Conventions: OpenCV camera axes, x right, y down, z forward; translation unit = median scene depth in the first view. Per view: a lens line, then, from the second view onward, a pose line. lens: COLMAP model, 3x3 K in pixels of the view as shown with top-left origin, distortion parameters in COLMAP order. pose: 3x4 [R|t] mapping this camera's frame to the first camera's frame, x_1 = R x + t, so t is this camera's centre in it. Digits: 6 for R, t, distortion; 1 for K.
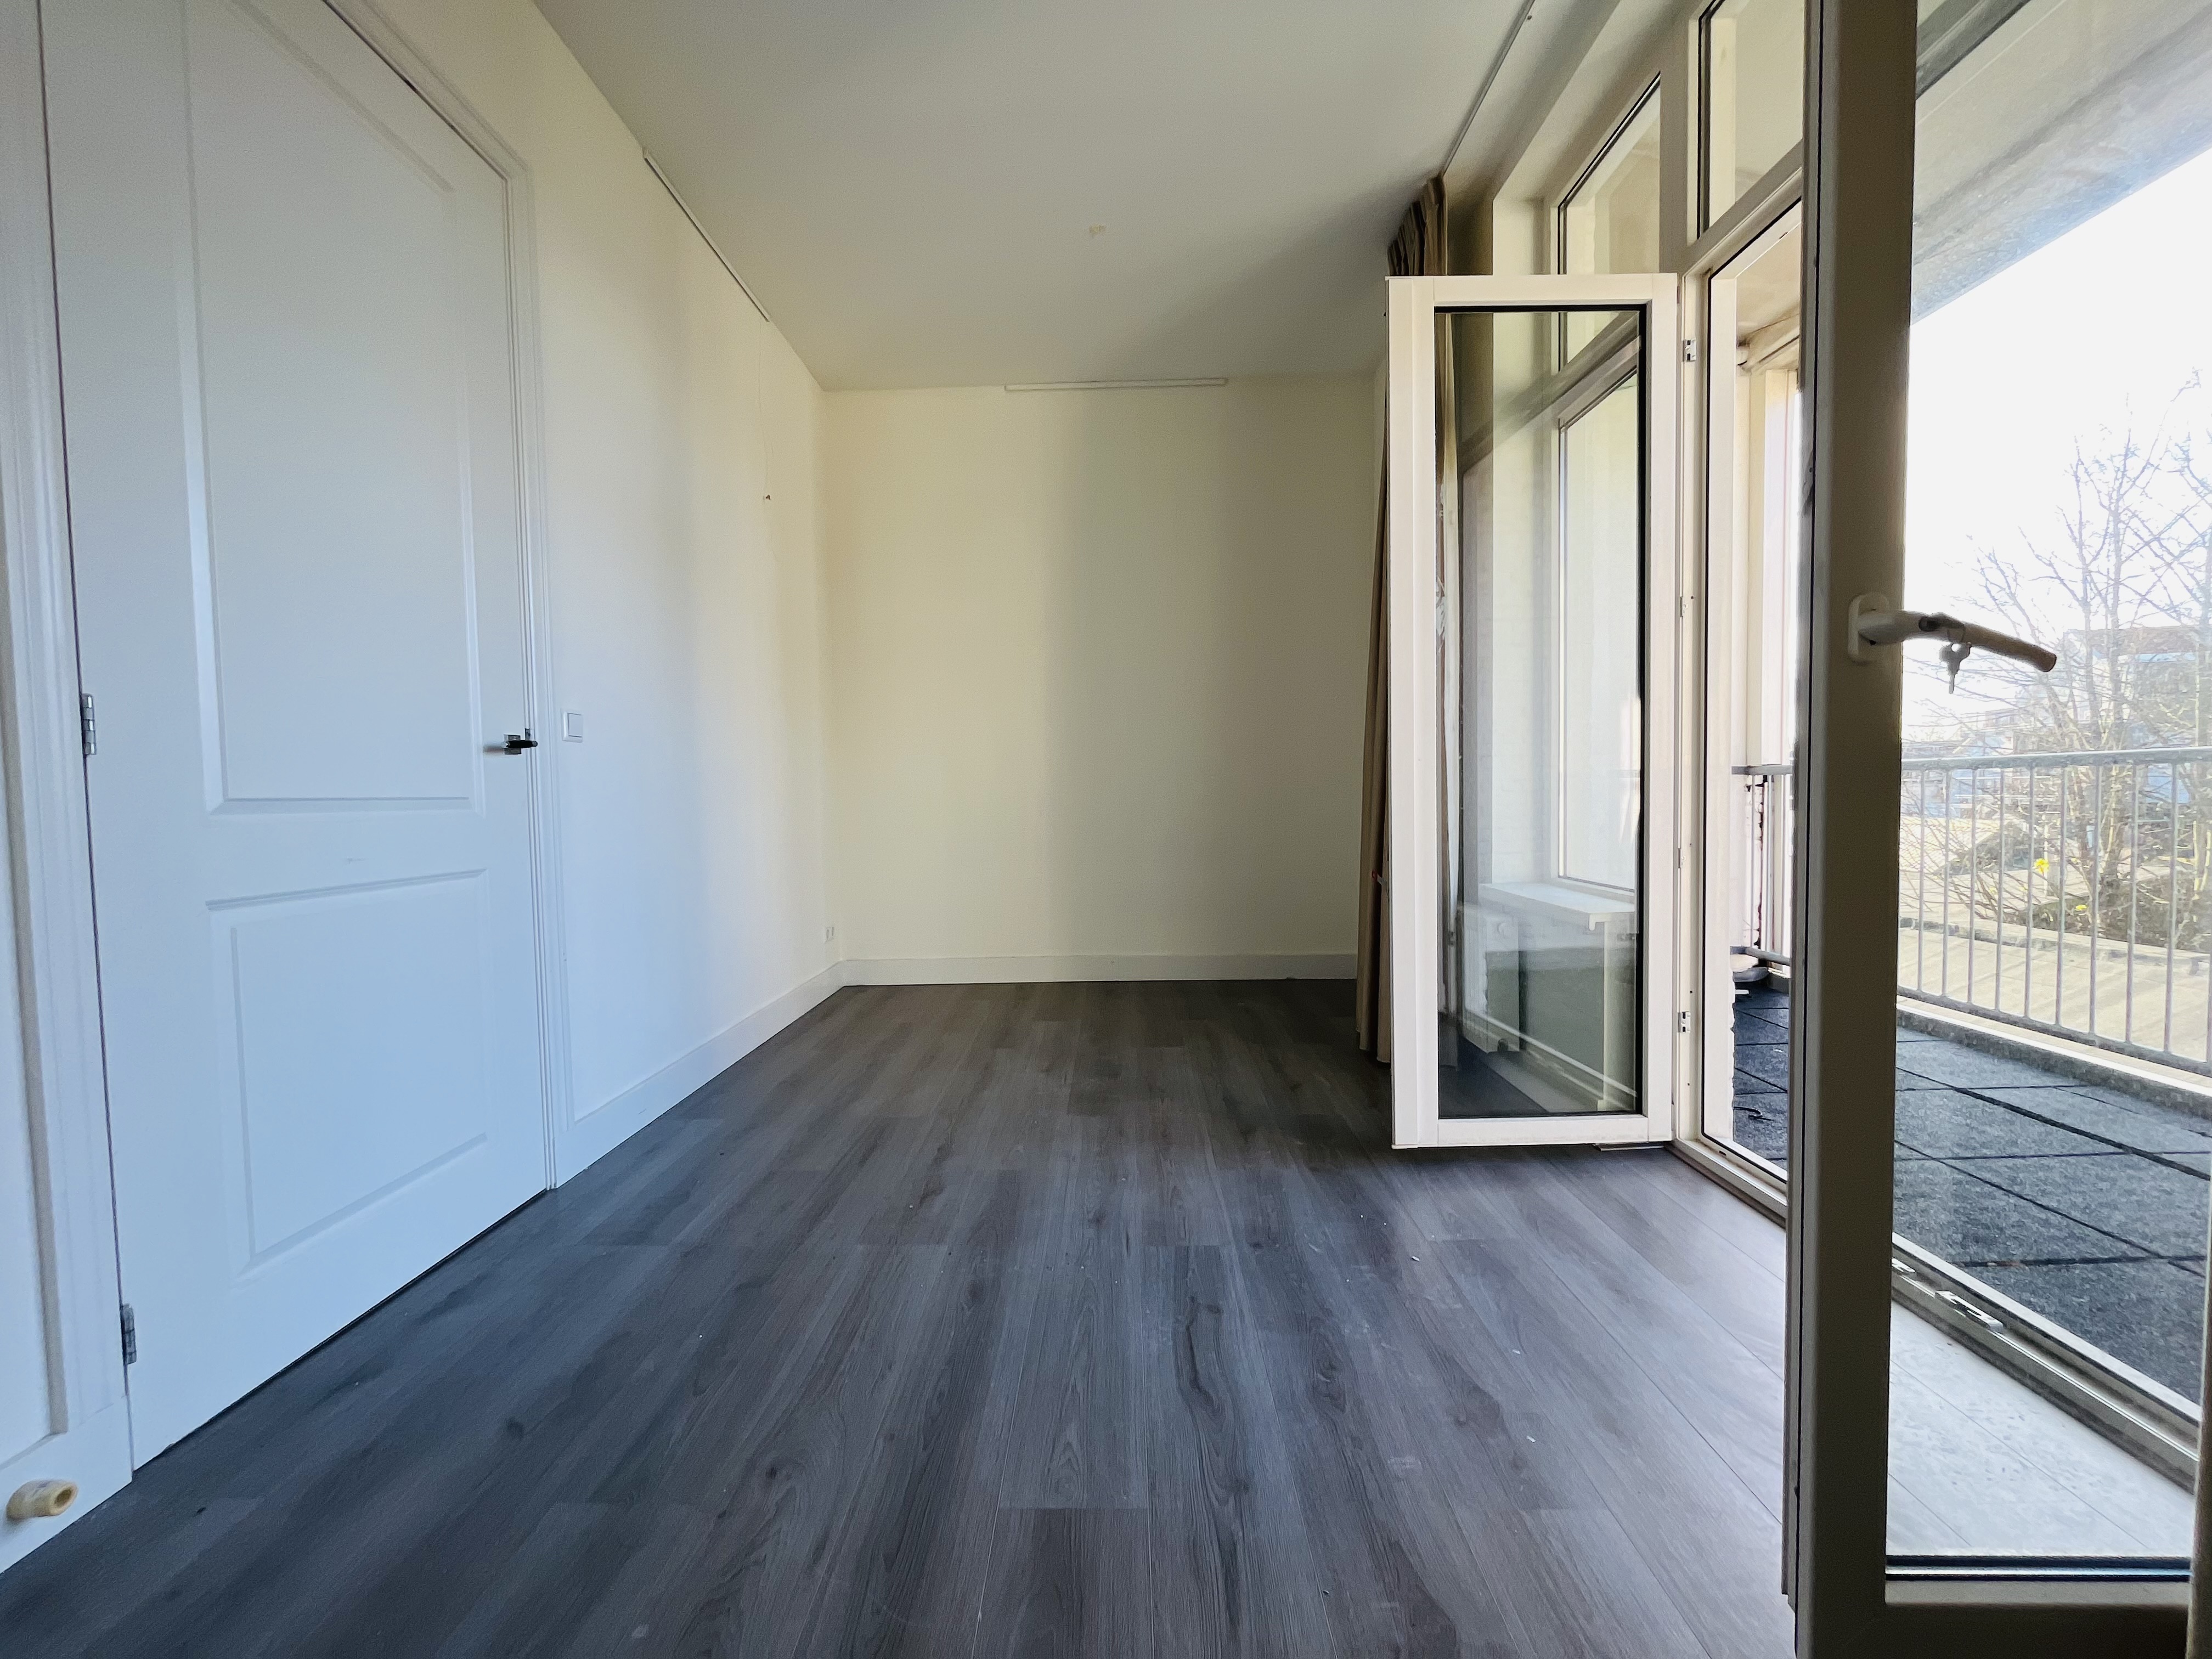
lens RADIAL K [[893.8, 0, 1106.0], [0, 893.8, 829.5], [0, 0, 1]] dist [0.011290, -0.004765]
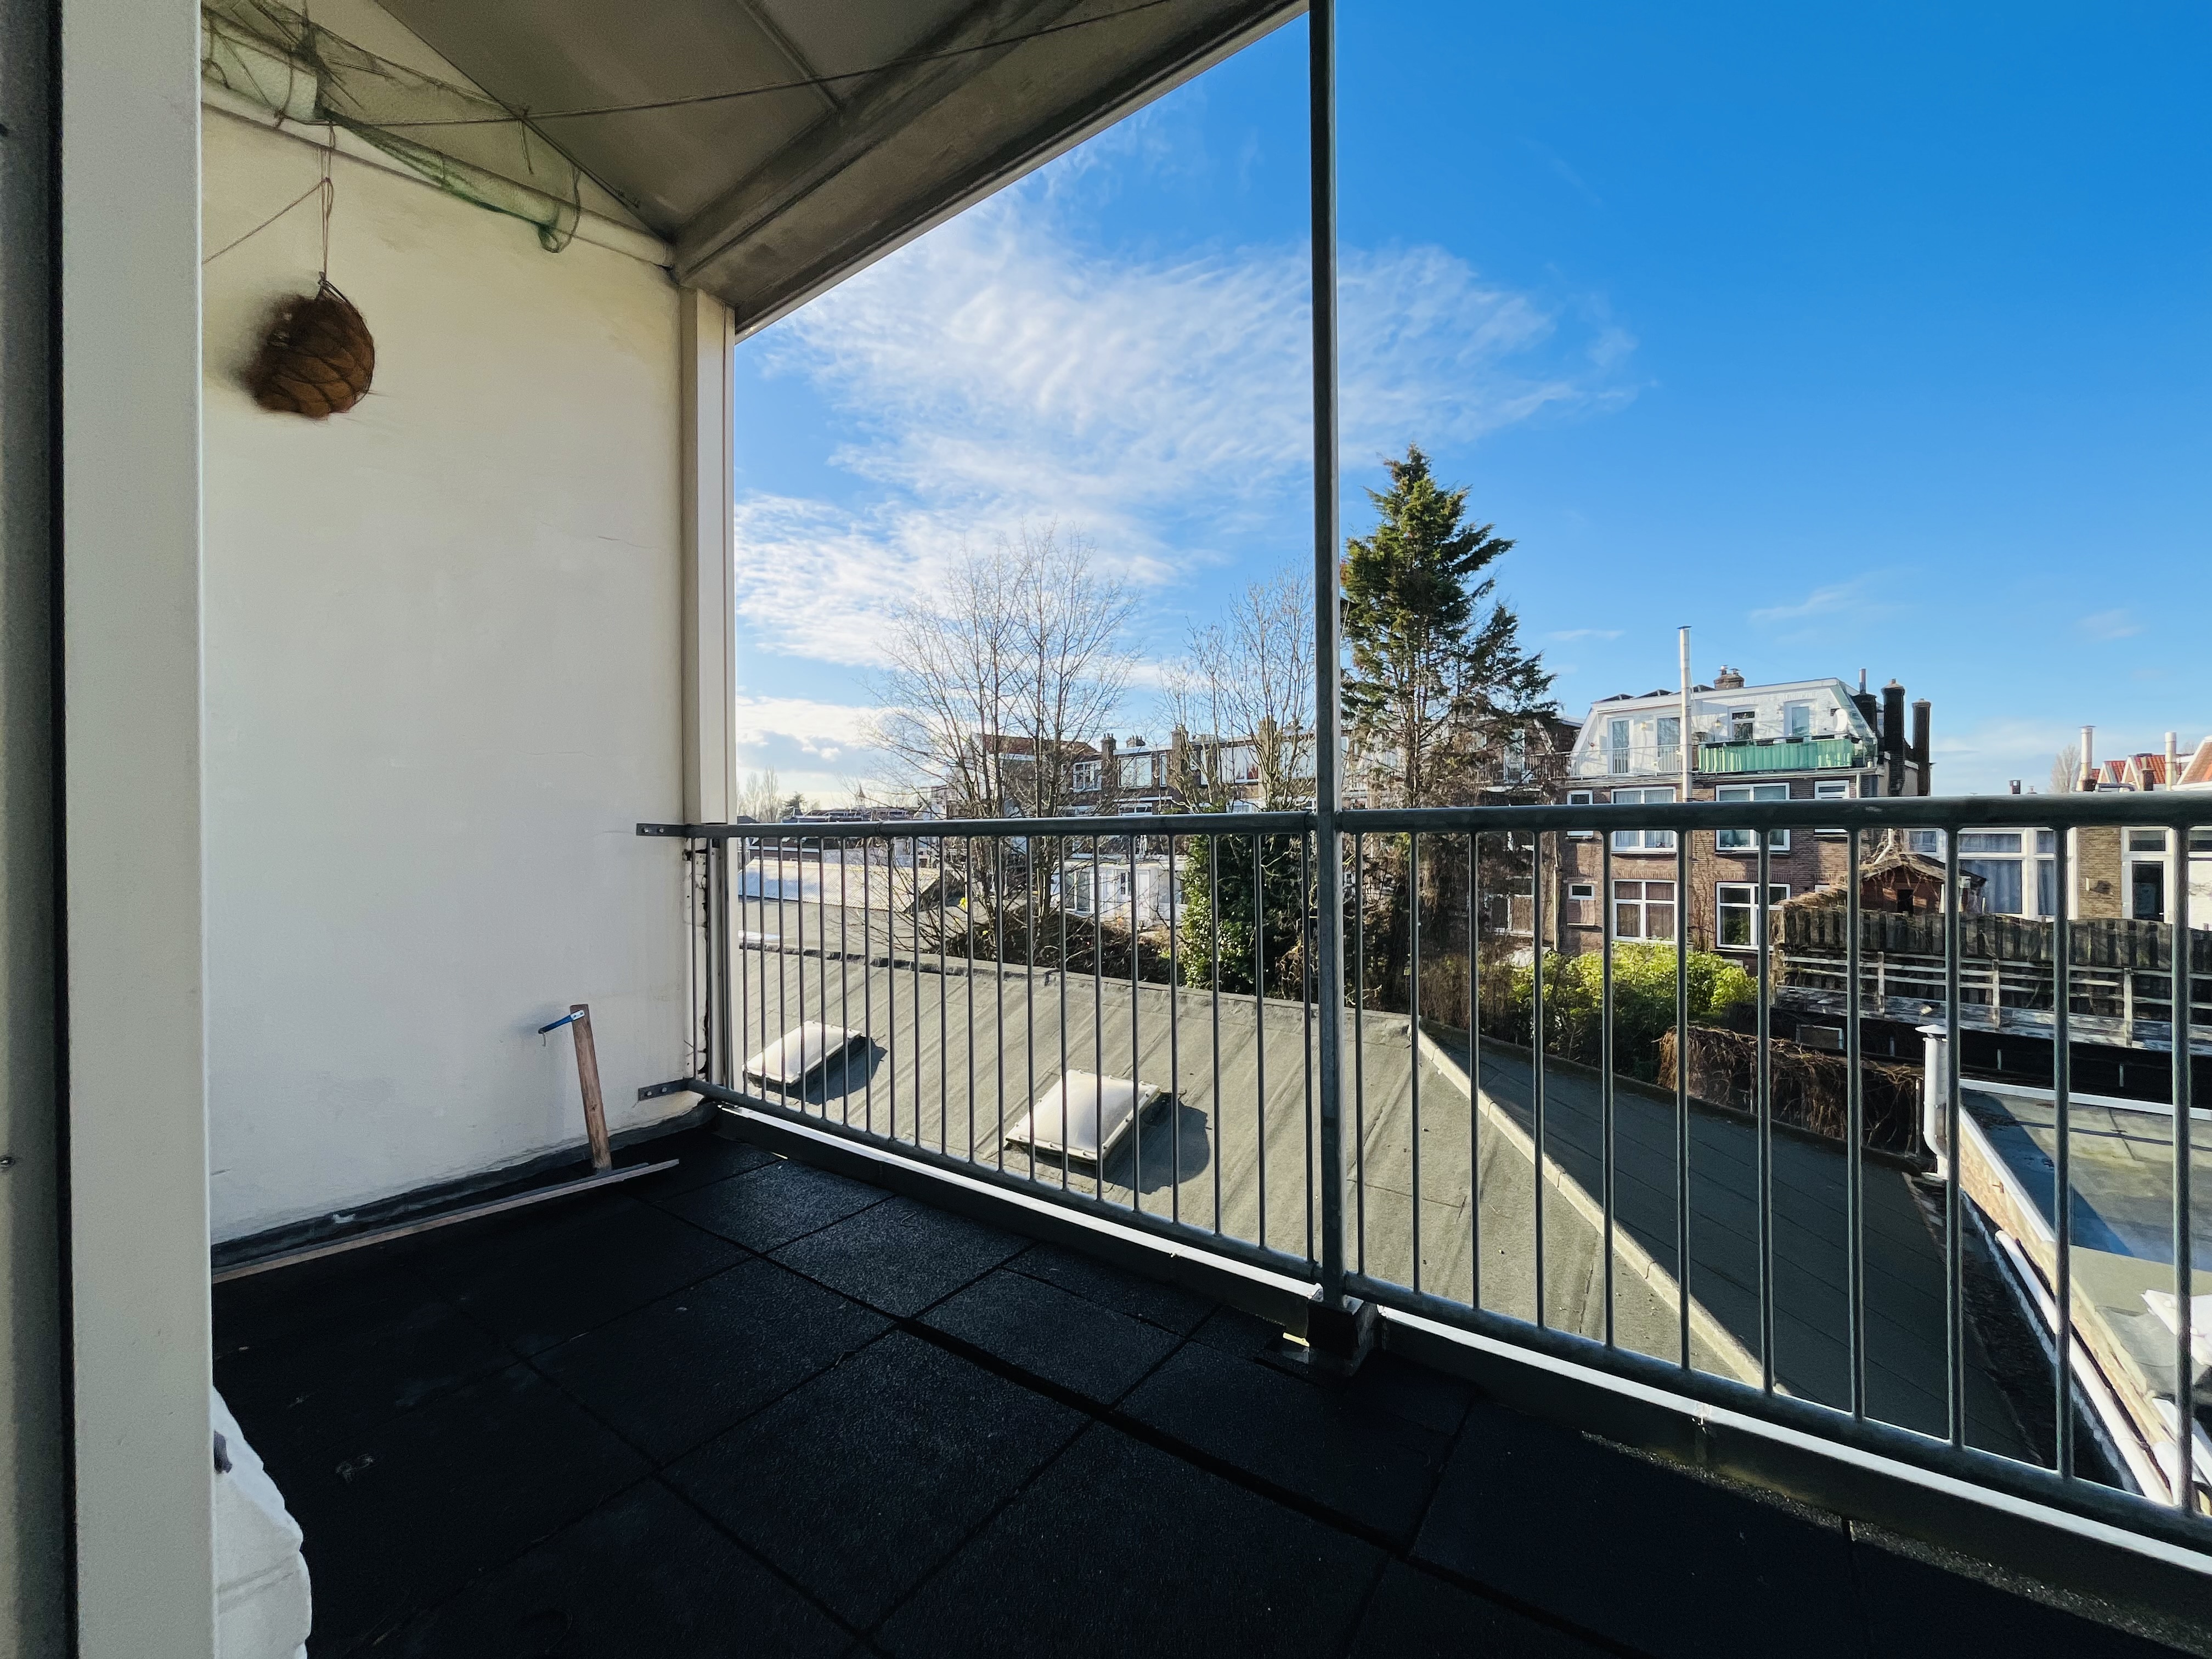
lens RADIAL K [[893.8, 0, 1106.0], [0, 893.8, 829.5], [0, 0, 1]] dist [0.011290, -0.004765]
pose [[0.569581, 0.015908, 0.821782, 0.088156], [0.032896, 0.998570, -0.042131, -0.007142], [-0.821277, 0.051030, 0.568243, 0.088328]]
